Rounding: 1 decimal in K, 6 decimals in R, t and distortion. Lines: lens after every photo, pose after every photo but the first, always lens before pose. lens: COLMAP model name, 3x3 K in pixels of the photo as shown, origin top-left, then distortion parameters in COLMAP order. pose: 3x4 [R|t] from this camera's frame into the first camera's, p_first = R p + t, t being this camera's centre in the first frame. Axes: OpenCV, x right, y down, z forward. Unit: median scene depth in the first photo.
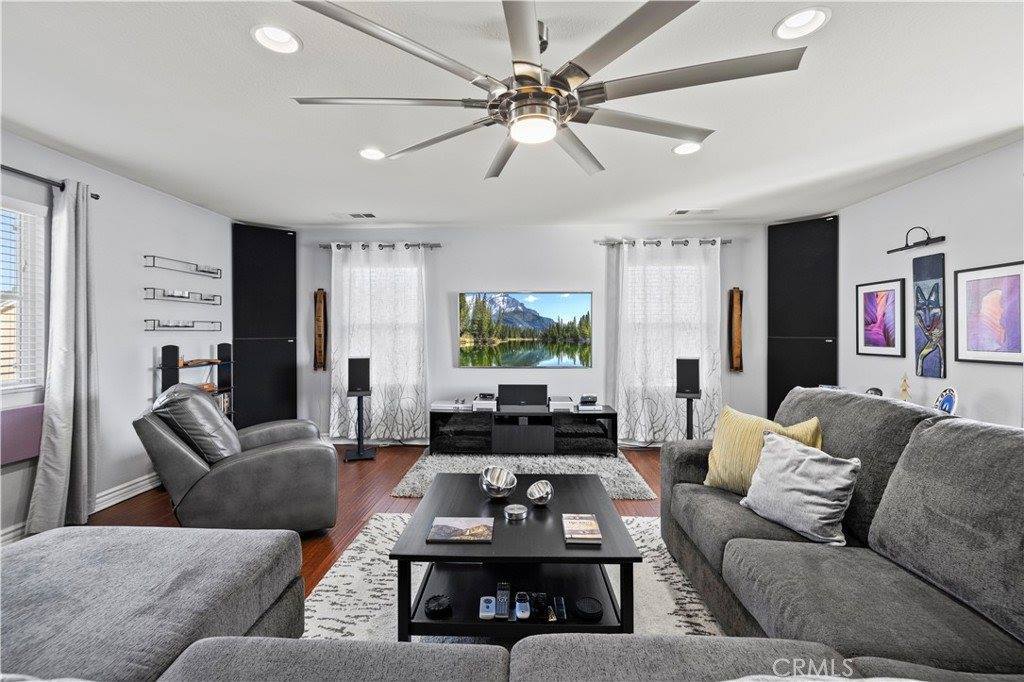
lens RADIAL K [[441.1, 0, 503.0], [0, 441.1, 331.7], [0, 0, 1]] dist [0.002499, 0.000801]
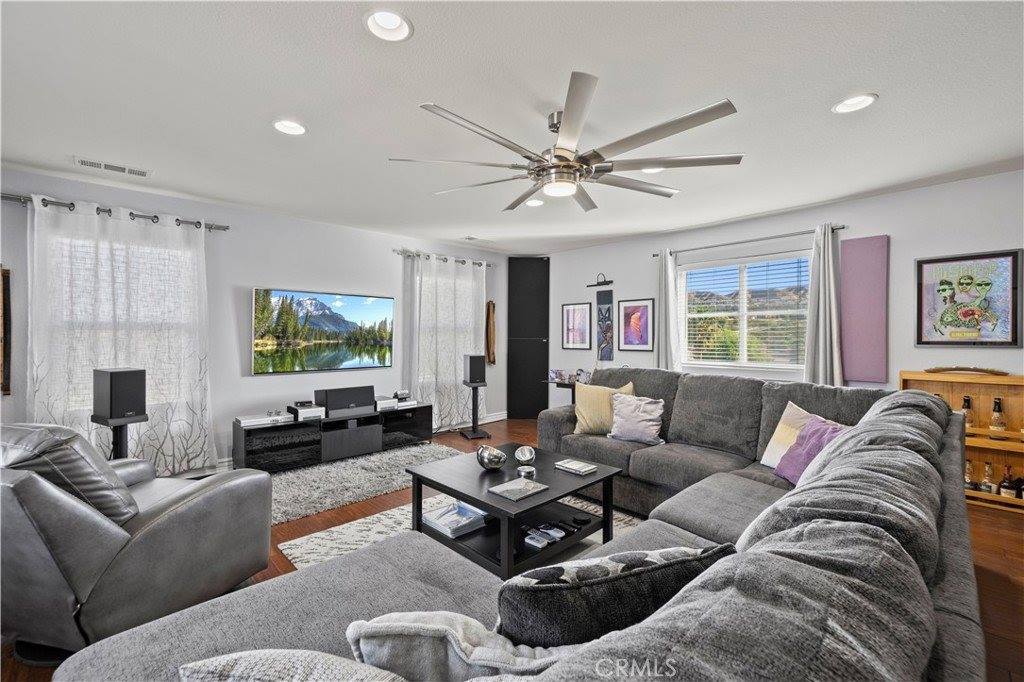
lens RADIAL K [[441.1, 0, 508.0], [0, 441.1, 338.0], [0, 0, 1]] dist [0.002499, 0.000801]
pose [[0.689038, -0.004352, 0.724713, -0.468576], [-0.001409, 0.999972, 0.007345, 0.001739], [-0.724724, -0.006081, 0.689012, 0.067067]]
